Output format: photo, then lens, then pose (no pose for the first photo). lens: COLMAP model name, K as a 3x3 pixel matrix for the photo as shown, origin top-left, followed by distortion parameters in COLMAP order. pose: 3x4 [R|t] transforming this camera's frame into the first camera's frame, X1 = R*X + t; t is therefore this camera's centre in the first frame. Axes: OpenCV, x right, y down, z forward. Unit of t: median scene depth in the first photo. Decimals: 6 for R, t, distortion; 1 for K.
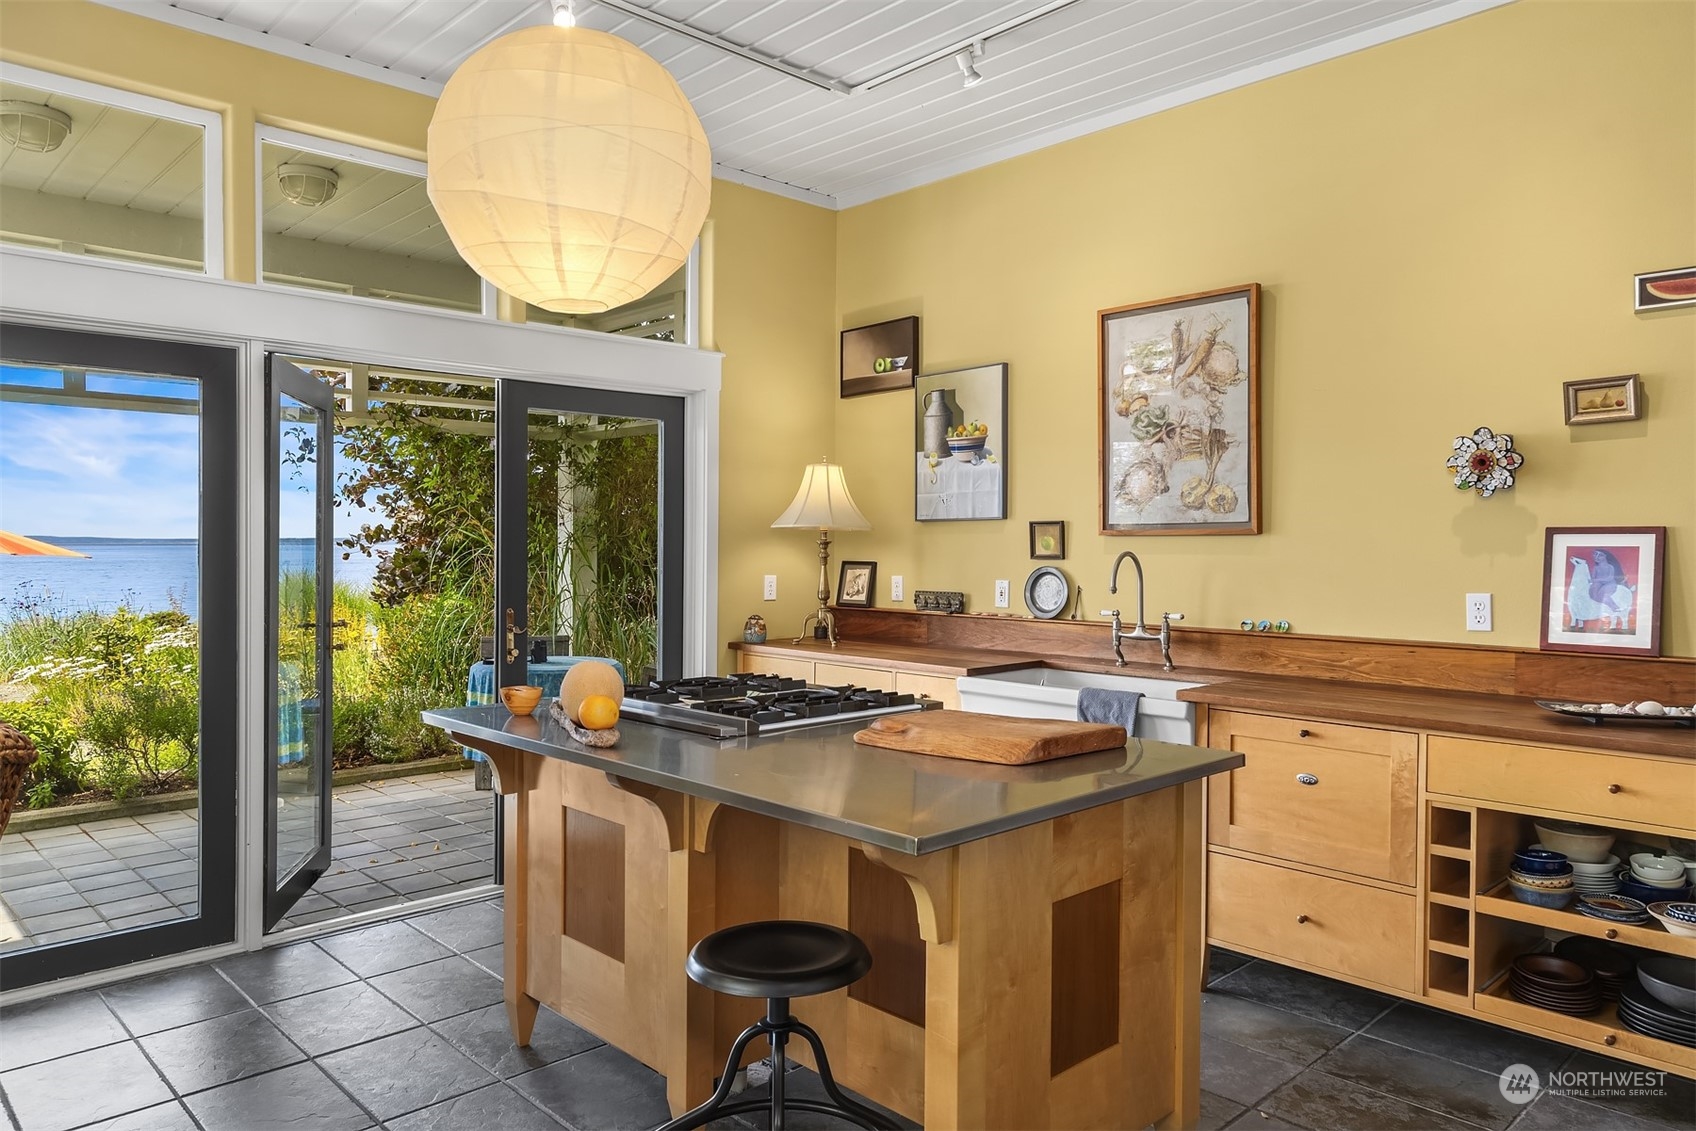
lens RADIAL K [[1146.0, 0, 852.5], [0, 1146.0, 558.3], [0, 0, 1]] dist [-0.004687, 0.003216]
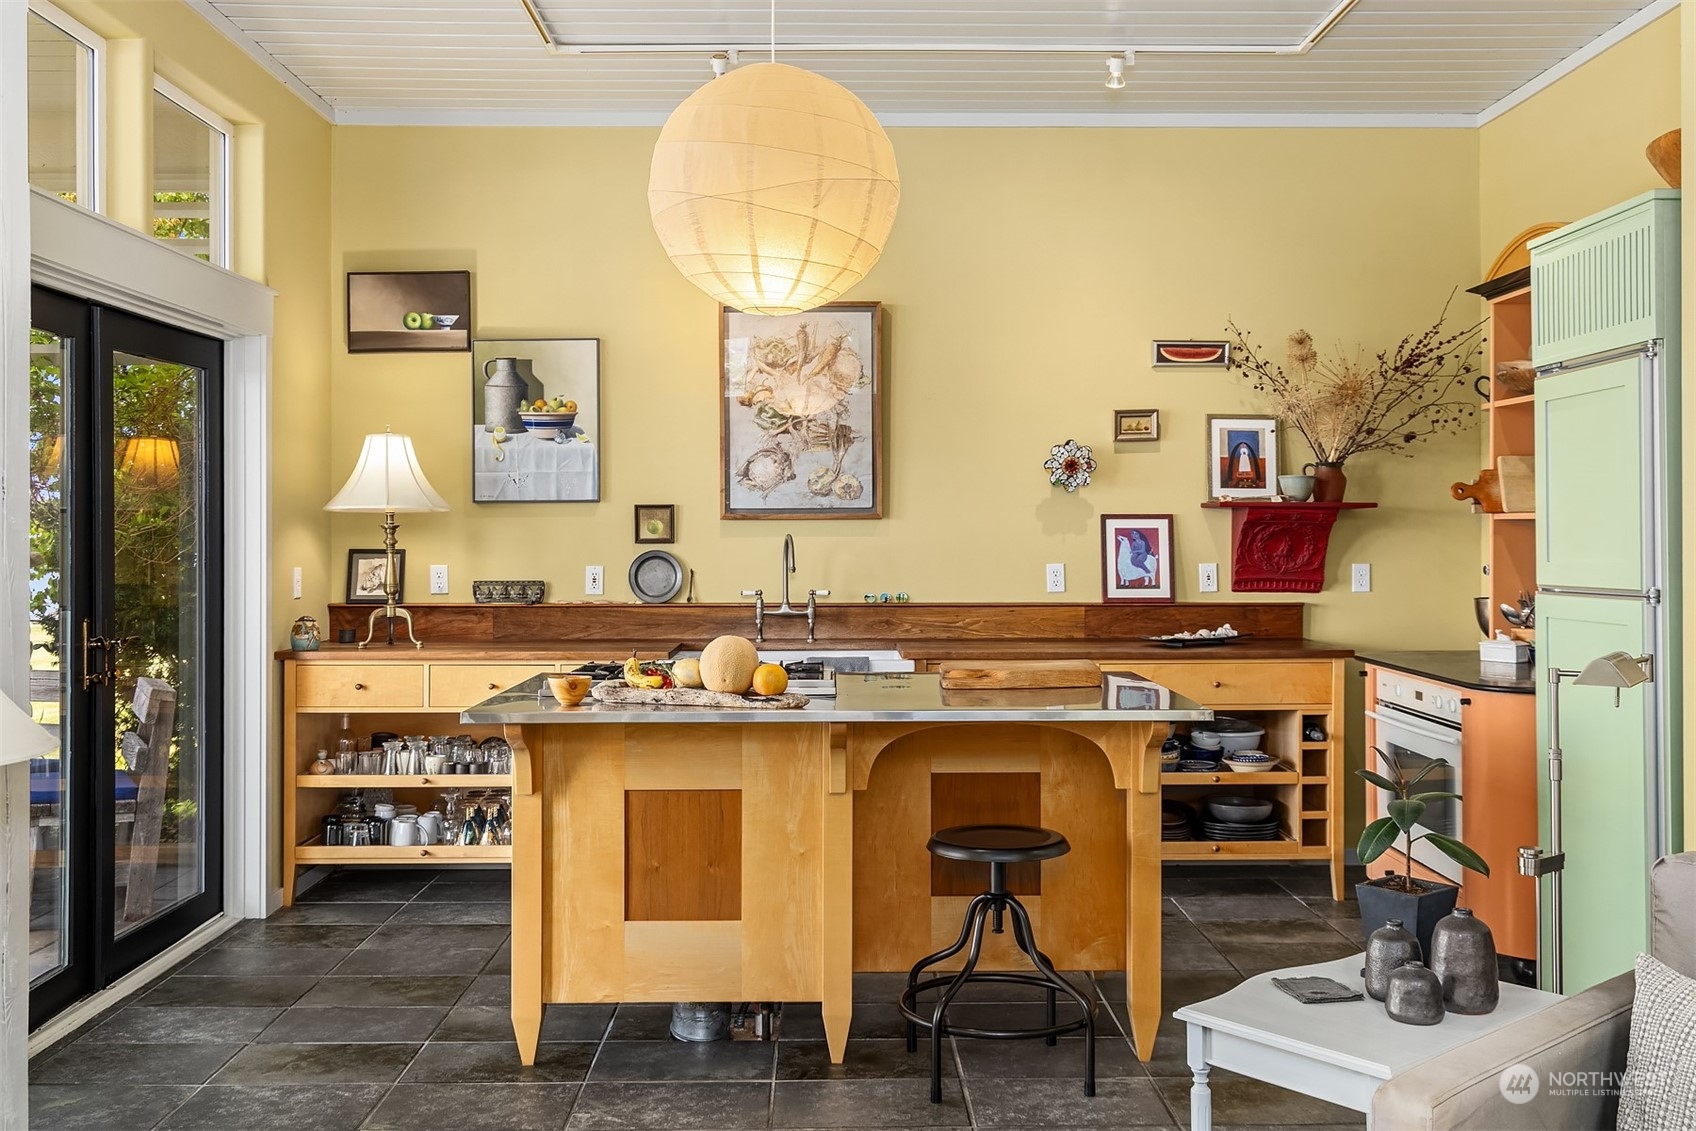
lens RADIAL K [[1581.6, 0, 848.9], [0, 1581.6, 513.0], [0, 0, 1]] dist [0.013804, 0.000000]
pose [[0.673342, 0.005842, 0.739308, -0.805799], [0.012542, 0.999735, -0.019323, 0.003597], [-0.739224, 0.022283, 0.673090, -0.046379]]
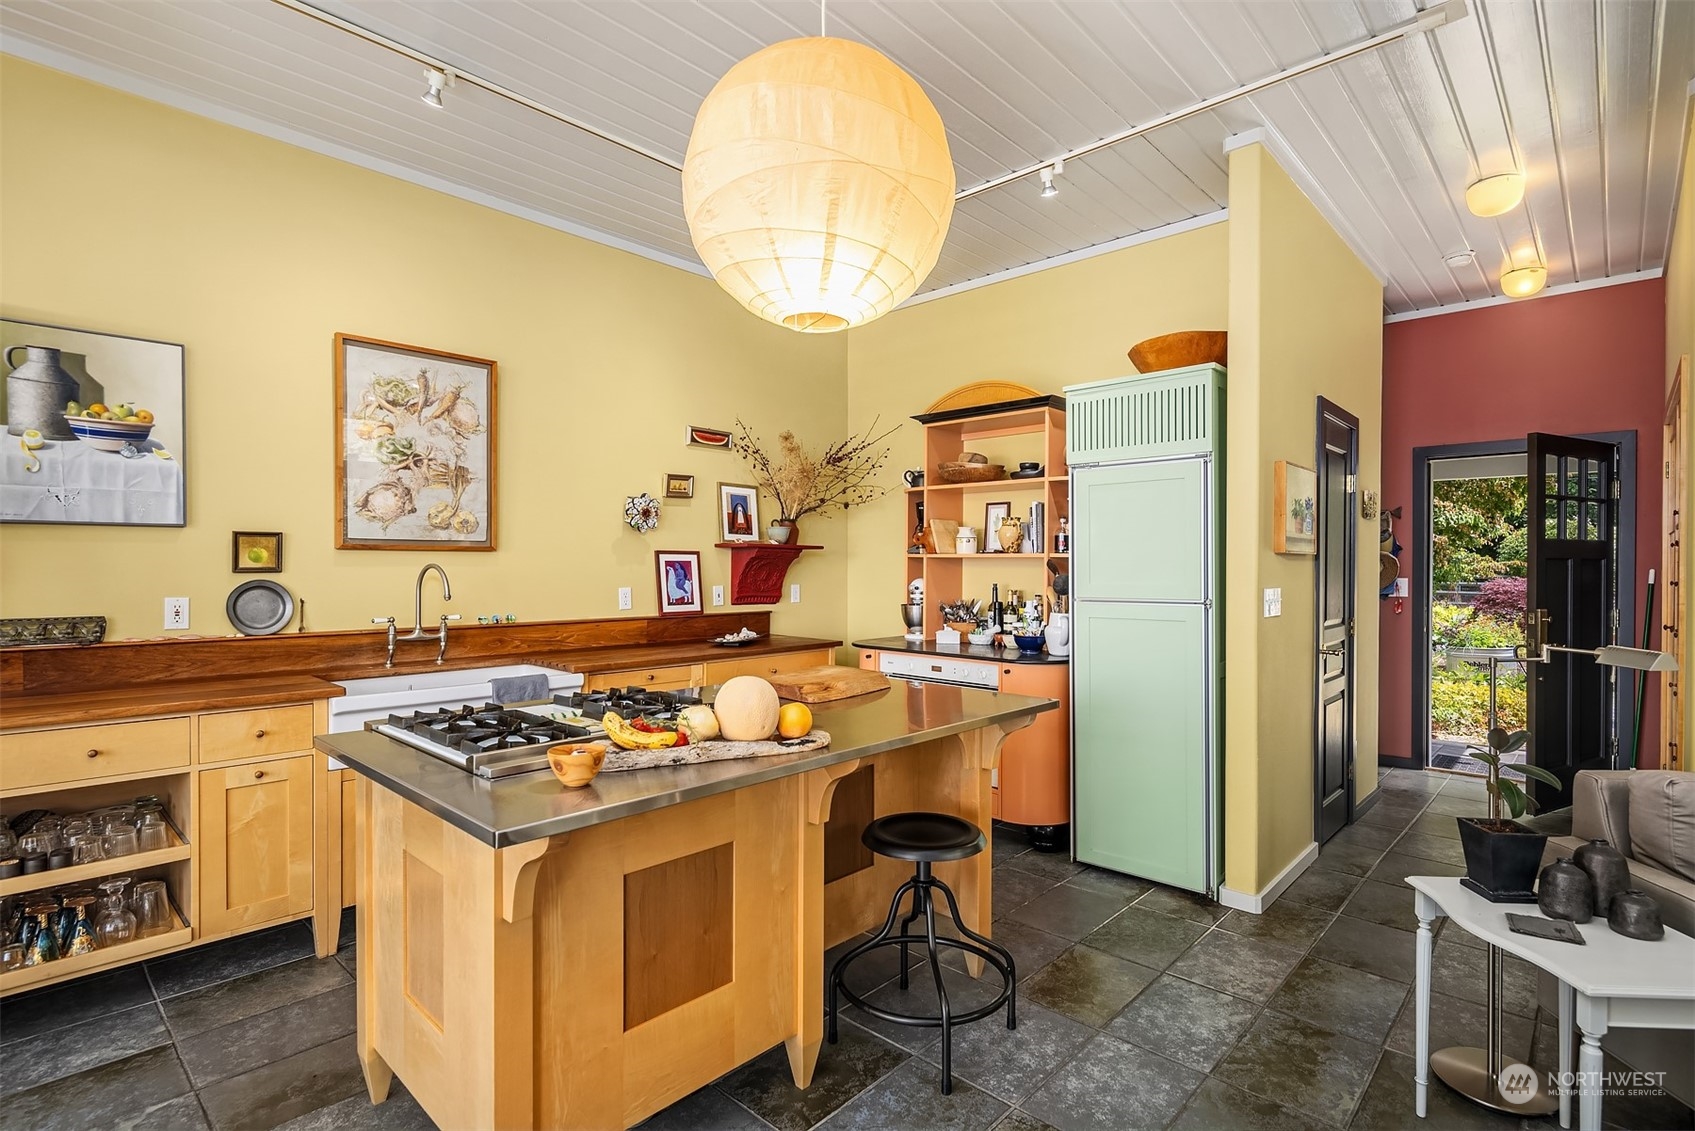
lens RADIAL K [[827.8, 0, 850.3], [0, 827.8, 572.5], [0, 0, 1]] dist [-0.002133, -0.001253]
pose [[-0.068544, -0.010563, 0.997592, -0.601388], [0.008485, 0.999902, 0.011171, -0.002732], [-0.997612, 0.009230, -0.068448, 0.622845]]
